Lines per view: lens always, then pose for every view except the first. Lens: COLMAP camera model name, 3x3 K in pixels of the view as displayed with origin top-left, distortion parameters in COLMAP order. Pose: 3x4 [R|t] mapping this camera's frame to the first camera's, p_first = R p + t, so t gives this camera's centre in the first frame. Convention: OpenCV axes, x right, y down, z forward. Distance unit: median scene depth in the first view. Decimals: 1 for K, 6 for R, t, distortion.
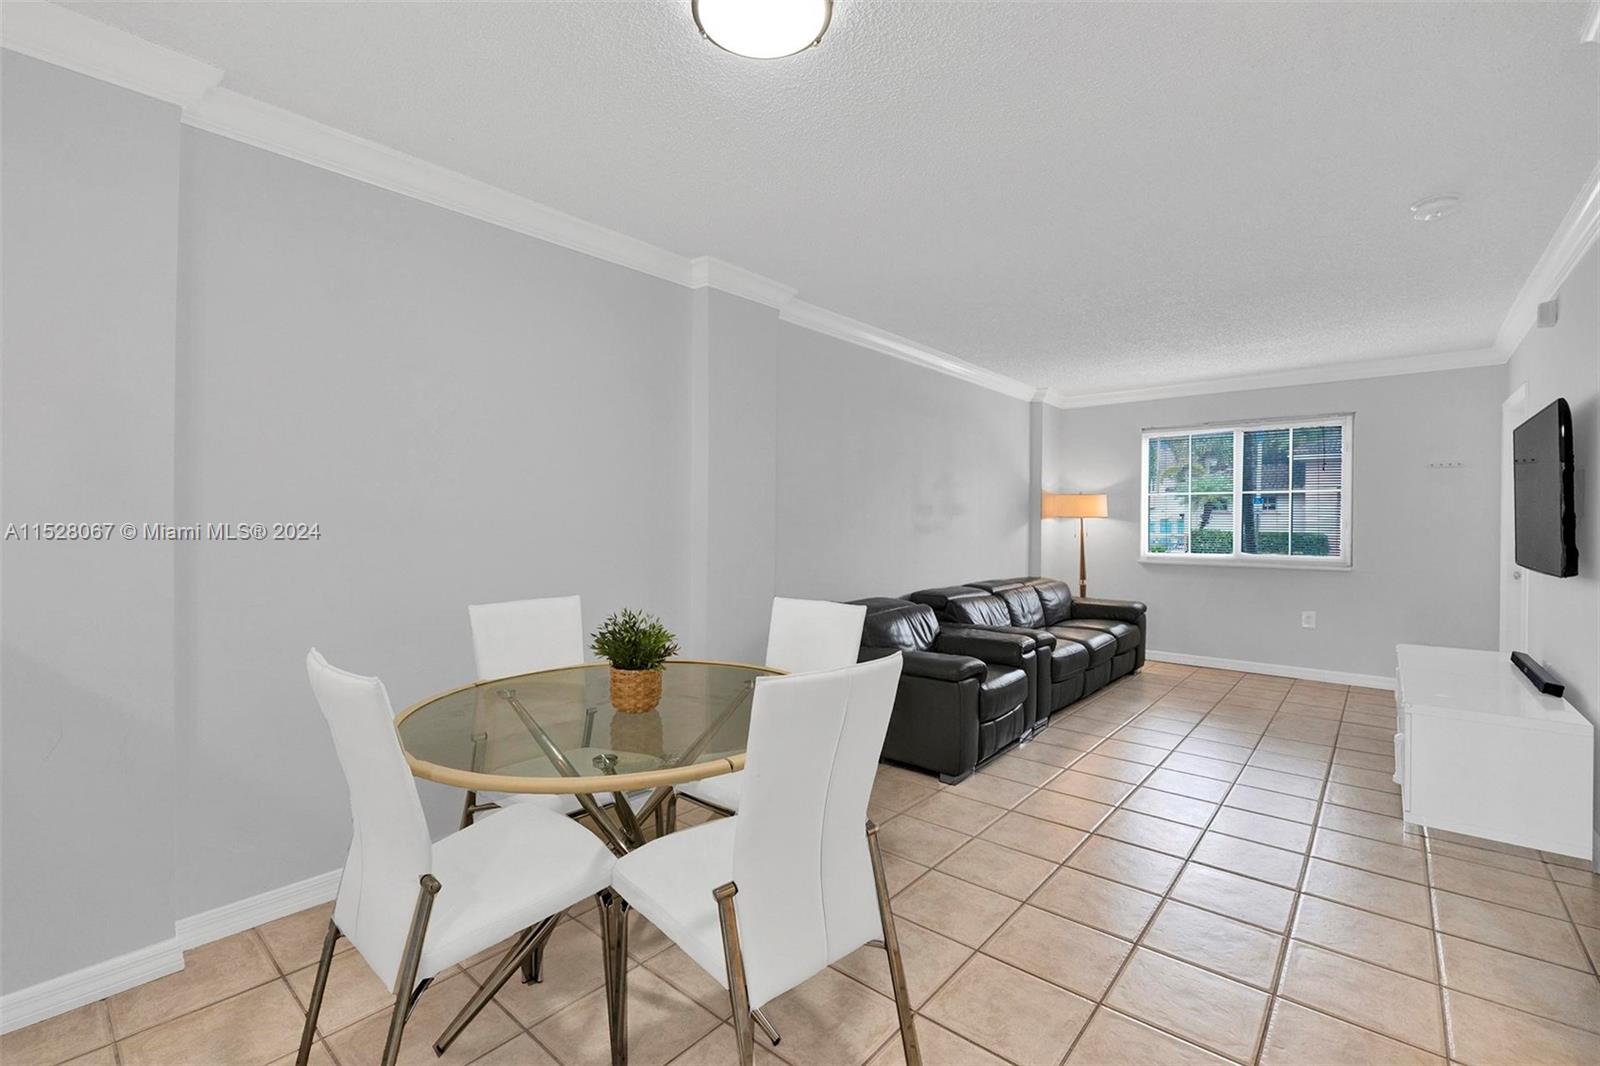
lens RADIAL K [[702.5, 0, 790.5], [0, 702.5, 520.9], [0, 0, 1]] dist [-0.002507, -0.000679]
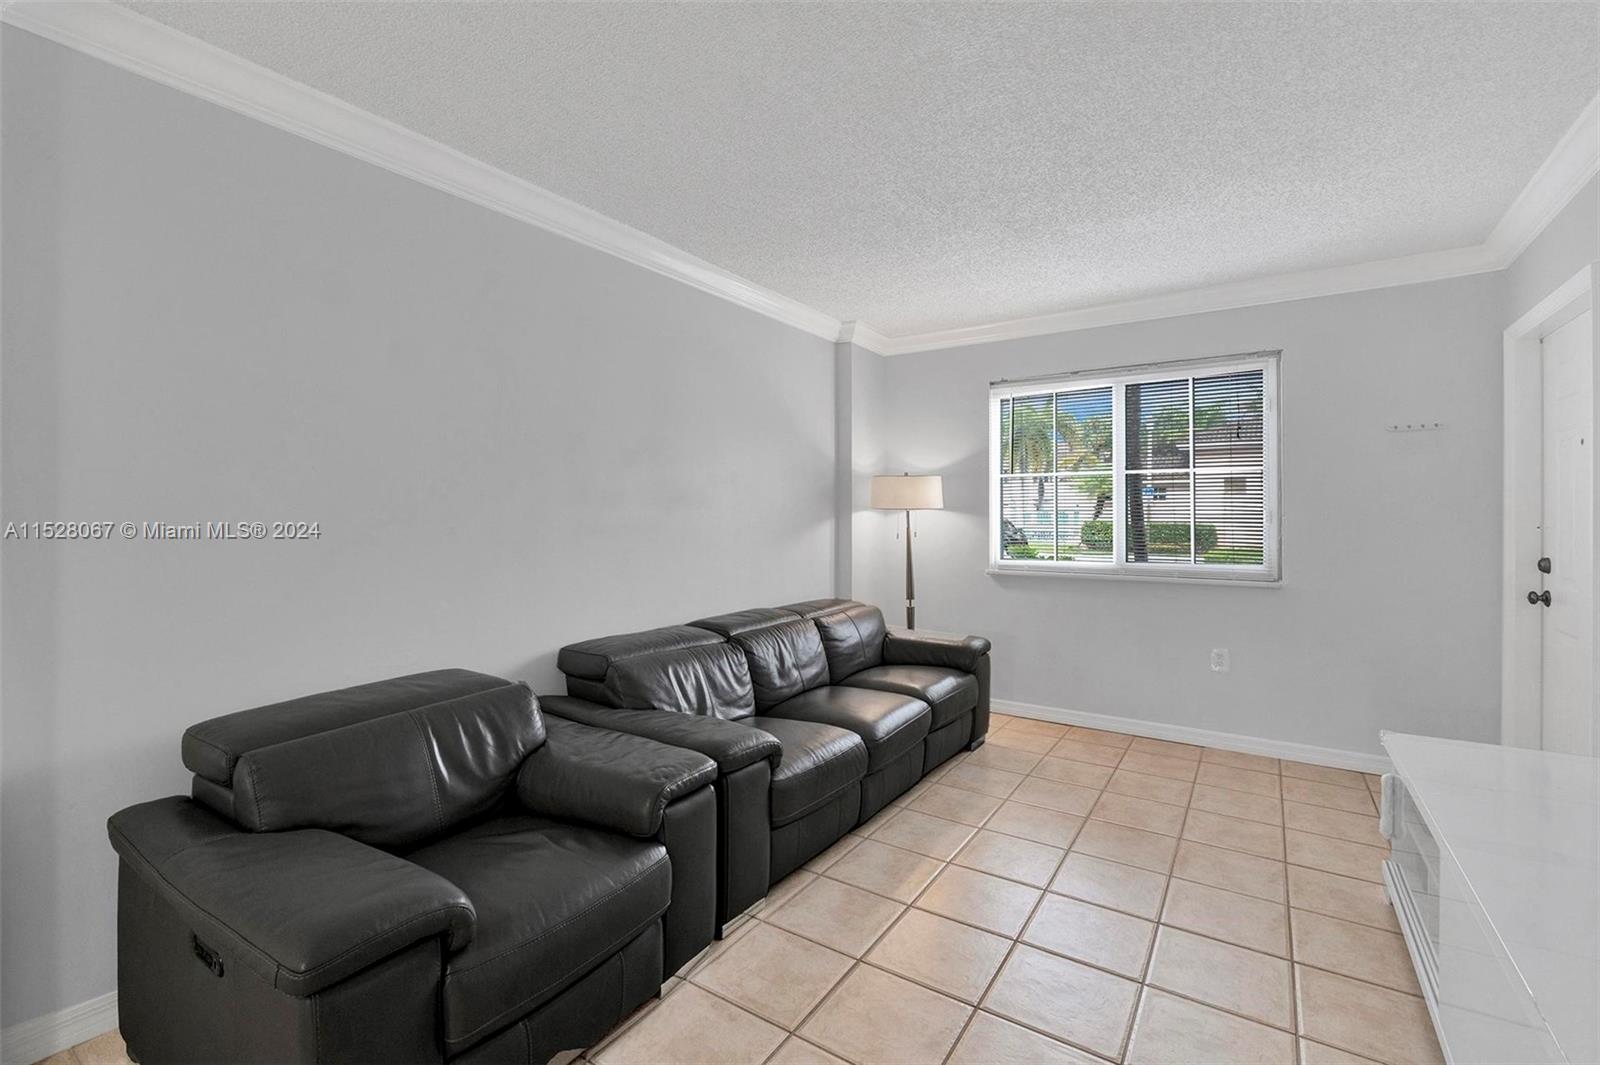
lens RADIAL K [[678.8, 0, 795.6], [0, 678.8, 506.2], [0, 0, 1]] dist [0.000287, 0.000172]
pose [[0.994113, -0.005232, 0.108220, 0.252659], [0.006409, 0.999924, -0.010525, -0.002155], [-0.108157, 0.011157, 0.994071, 0.377126]]
